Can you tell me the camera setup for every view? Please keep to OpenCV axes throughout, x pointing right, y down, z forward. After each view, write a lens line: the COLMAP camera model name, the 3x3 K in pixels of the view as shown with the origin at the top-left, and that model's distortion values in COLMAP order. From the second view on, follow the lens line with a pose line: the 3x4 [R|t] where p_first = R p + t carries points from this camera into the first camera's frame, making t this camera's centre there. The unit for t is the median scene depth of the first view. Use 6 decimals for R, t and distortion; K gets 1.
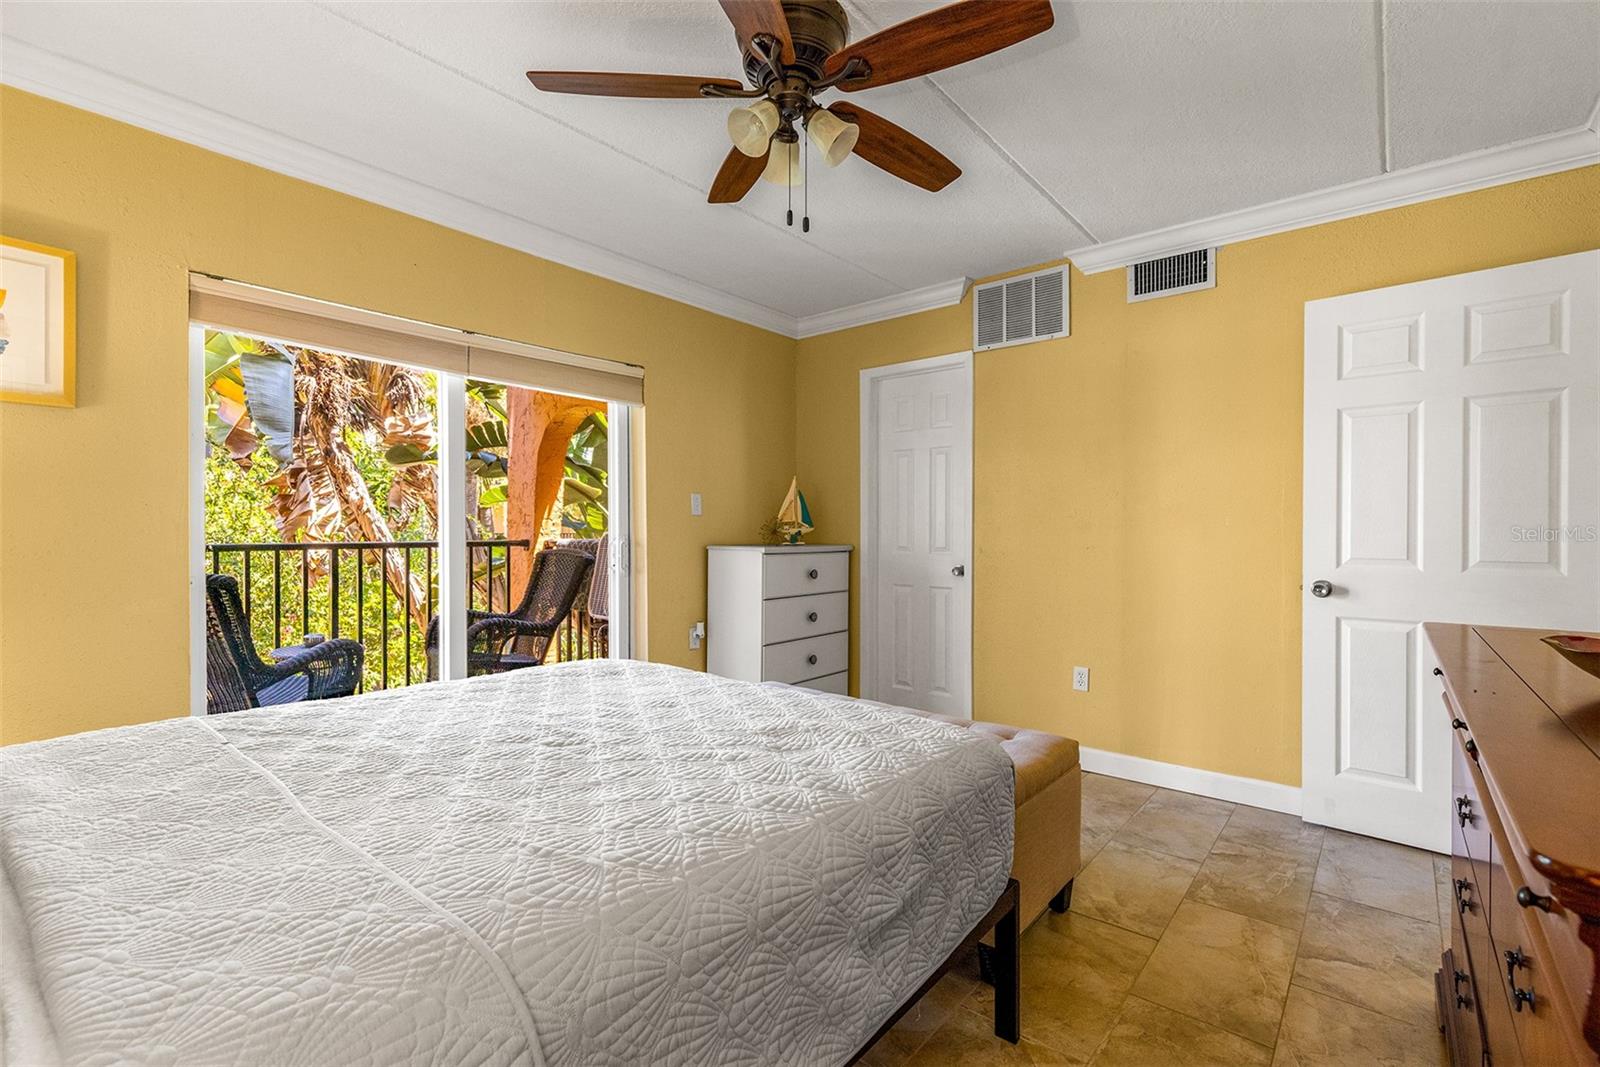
lens RADIAL K [[717.8, 0, 784.7], [0, 717.8, 538.4], [0, 0, 1]] dist [0.004407, 0.000075]
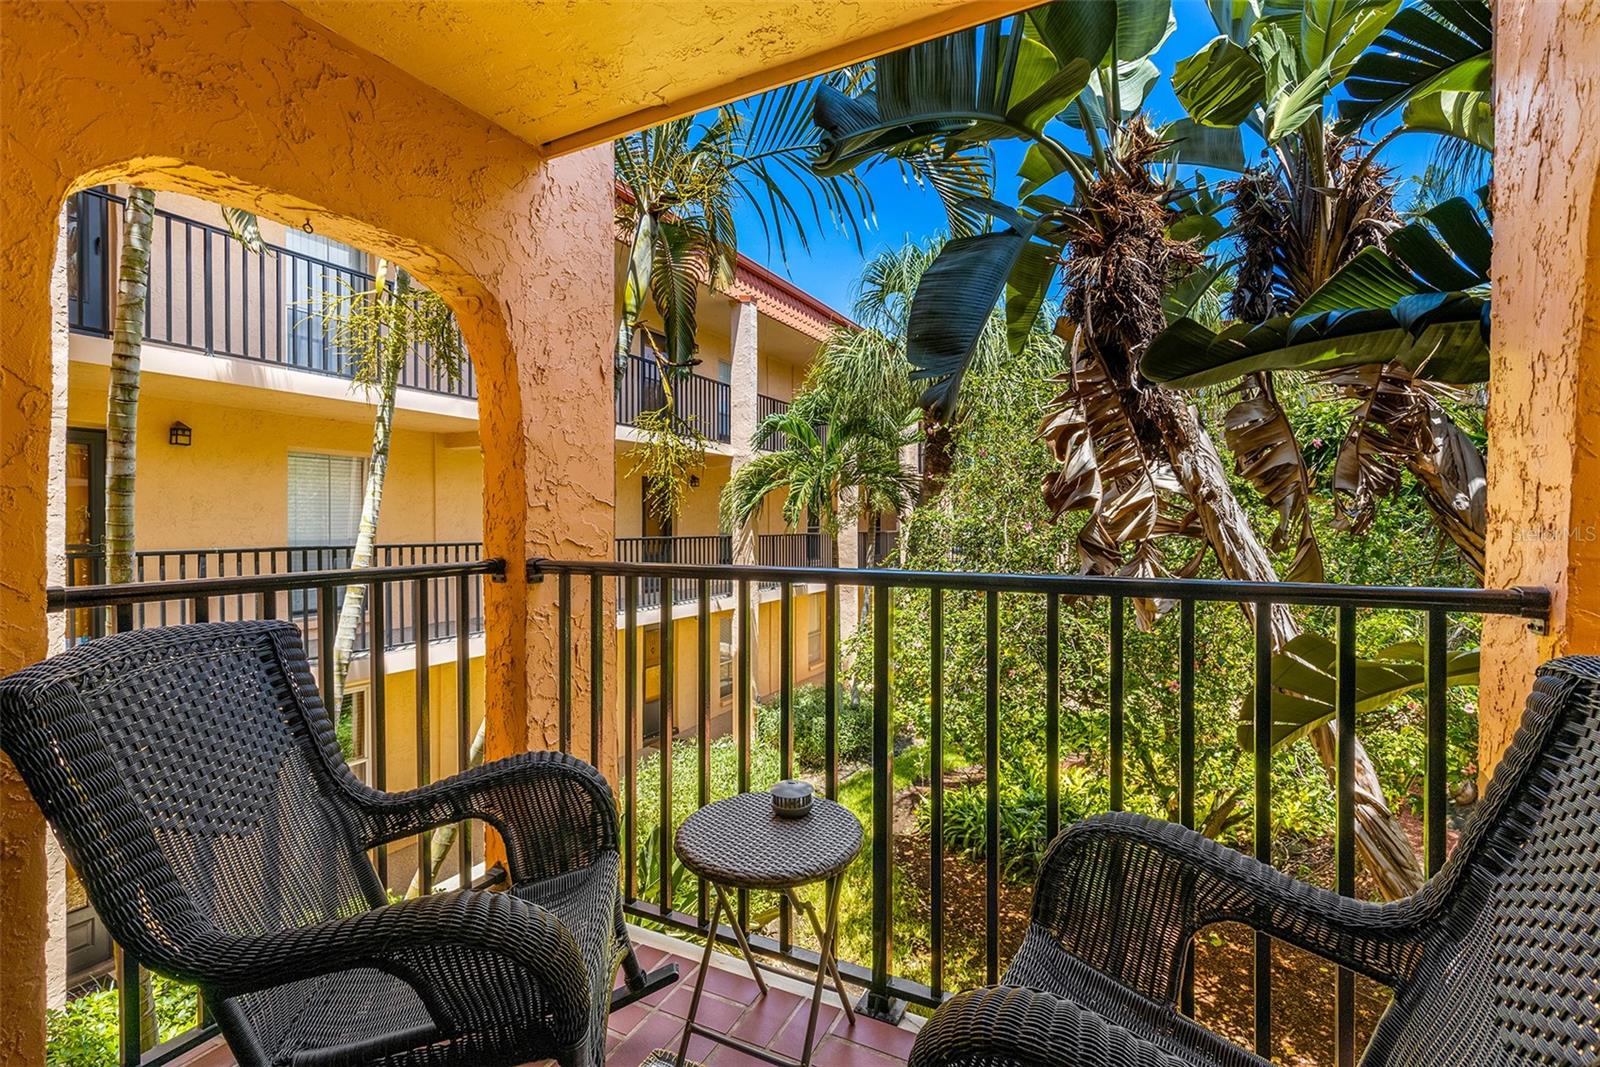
lens RADIAL K [[717.8, 0, 848.1], [0, 717.8, 534.1], [0, 0, 1]] dist [0.004407, 0.000075]
pose [[0.263498, 0.009945, -0.964609, -0.259528], [-0.007990, 0.999935, 0.008127, -0.022378], [0.964627, 0.005566, 0.263560, 0.989920]]
